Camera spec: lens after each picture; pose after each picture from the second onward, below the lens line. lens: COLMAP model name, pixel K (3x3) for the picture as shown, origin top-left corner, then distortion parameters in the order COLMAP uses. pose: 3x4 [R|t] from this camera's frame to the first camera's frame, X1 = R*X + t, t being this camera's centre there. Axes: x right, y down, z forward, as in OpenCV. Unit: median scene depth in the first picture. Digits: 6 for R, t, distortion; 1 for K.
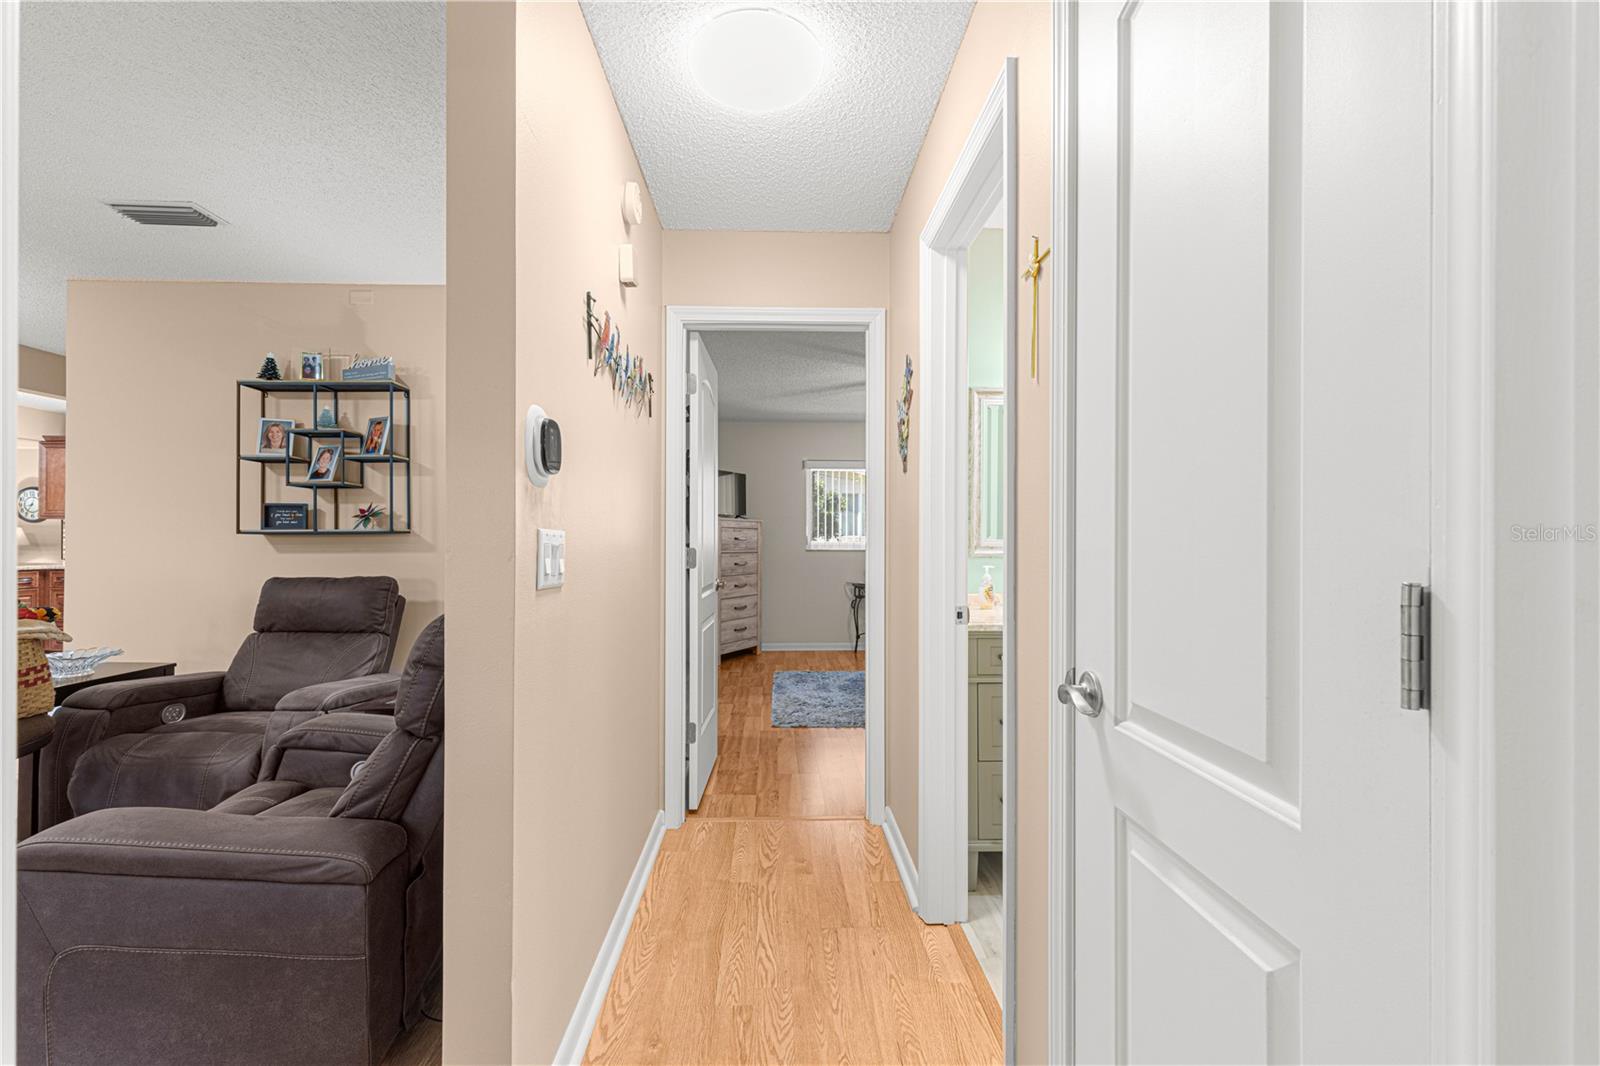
lens RADIAL K [[720.1, 0, 809.2], [0, 720.1, 533.2], [0, 0, 1]] dist [0.009450, -0.002330]
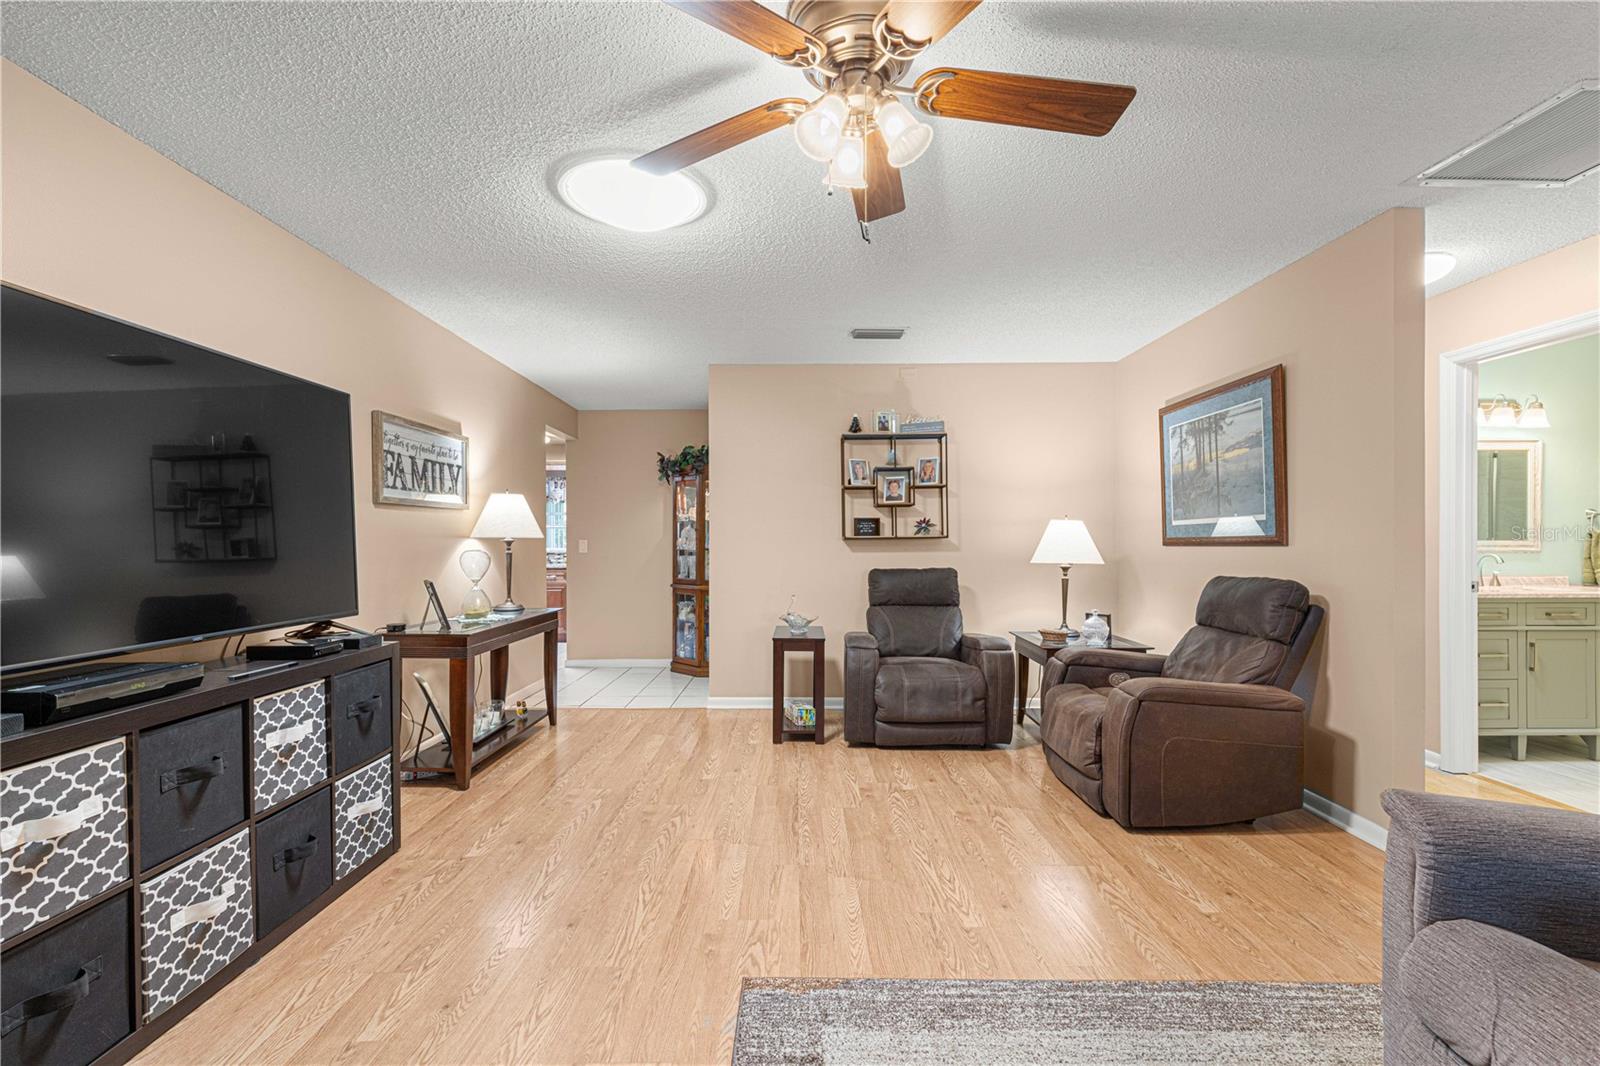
lens RADIAL K [[720.1, 0, 794.8], [0, 720.1, 541.0], [0, 0, 1]] dist [0.009450, -0.002330]
pose [[0.999439, -0.004479, -0.033205, -0.821107], [0.004607, 0.999982, 0.003777, -0.001288], [0.033187, -0.003928, 0.999441, -0.441611]]
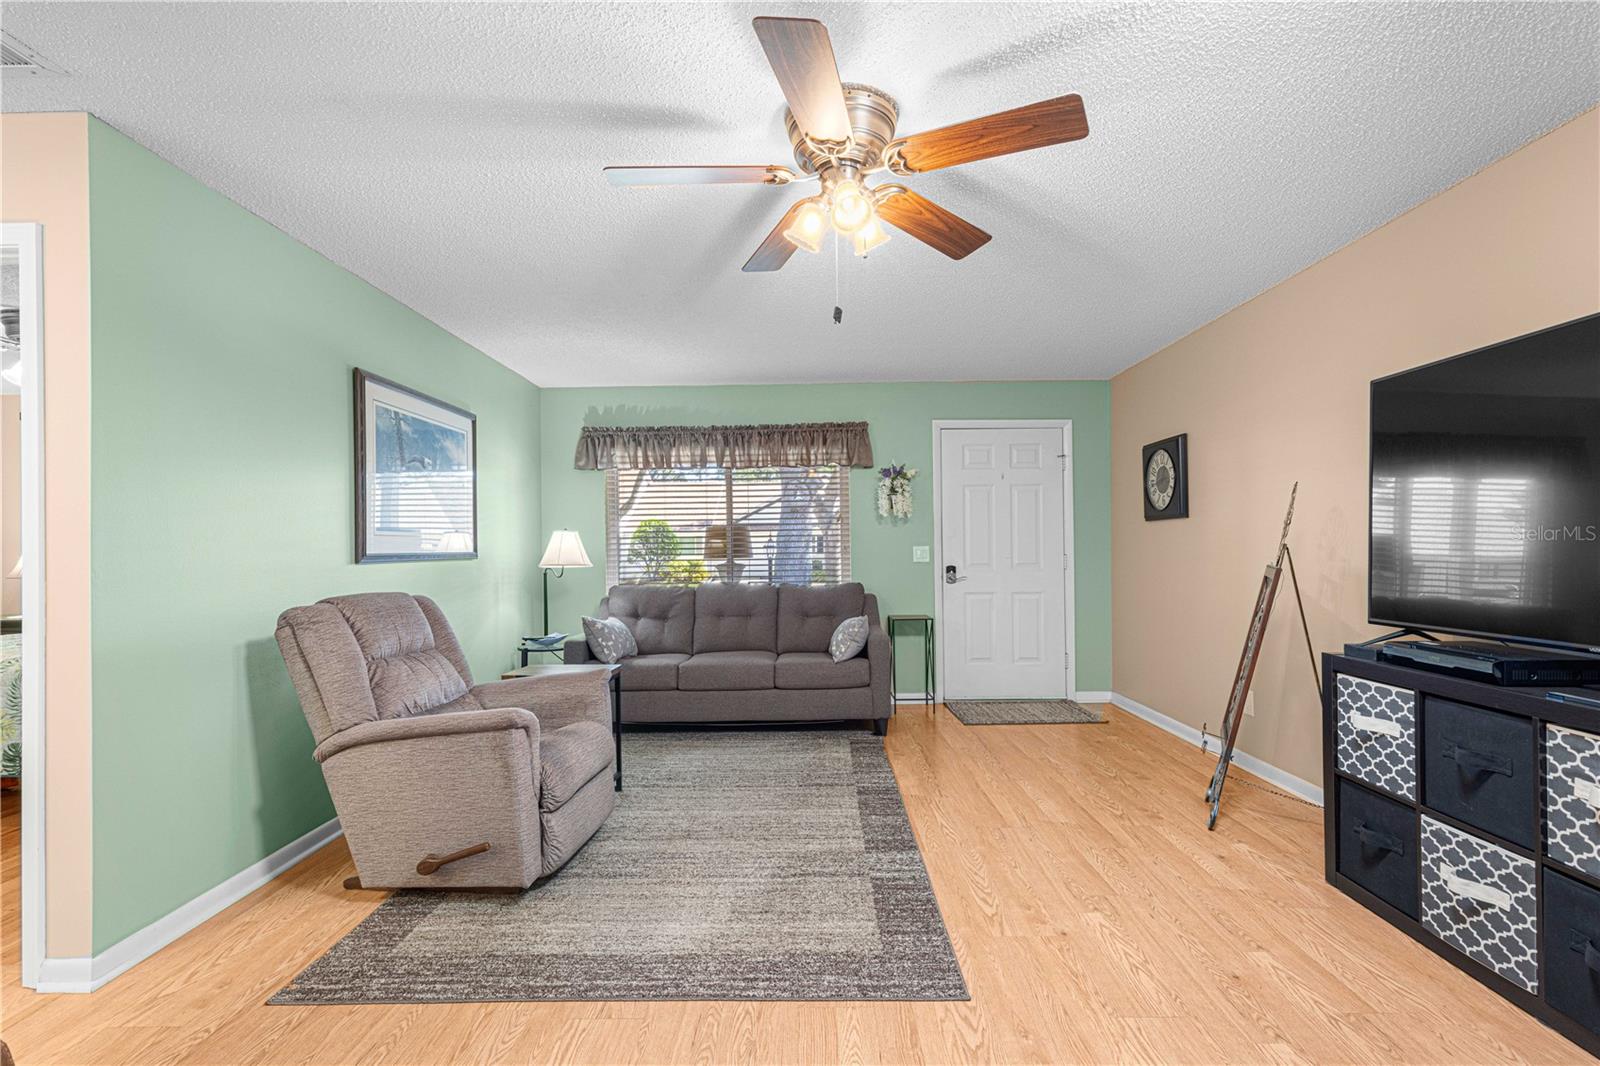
lens RADIAL K [[720.1, 0, 798.1], [0, 720.1, 543.9], [0, 0, 1]] dist [0.009450, -0.002330]
pose [[-0.998813, 0.011856, 0.047243, -0.781377], [0.011422, 0.999890, -0.009454, 0.000602], [-0.047350, -0.008903, -0.998839, 0.664648]]
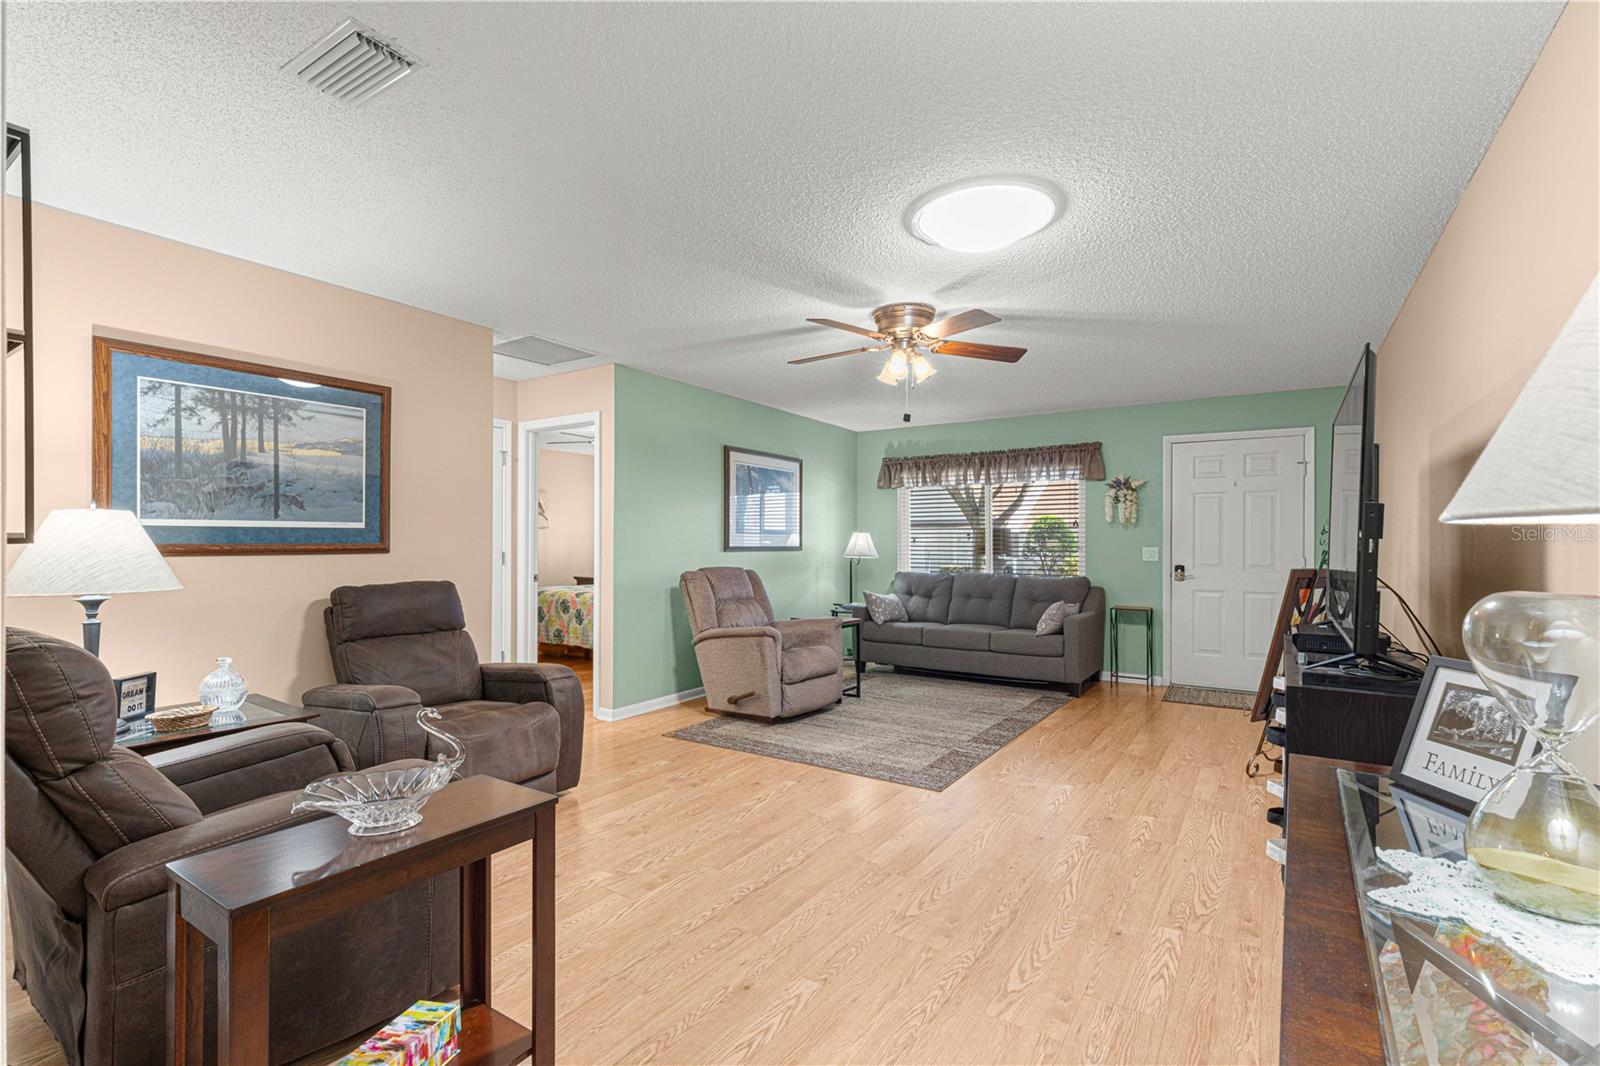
lens RADIAL K [[720.1, 0, 800.6], [0, 720.1, 537.2], [0, 0, 1]] dist [0.009450, -0.002330]
pose [[-0.816231, 0.002639, 0.577719, -1.303474], [-0.006454, 0.999886, -0.013685, -0.000730], [-0.577689, -0.014899, -0.816121, 1.053230]]
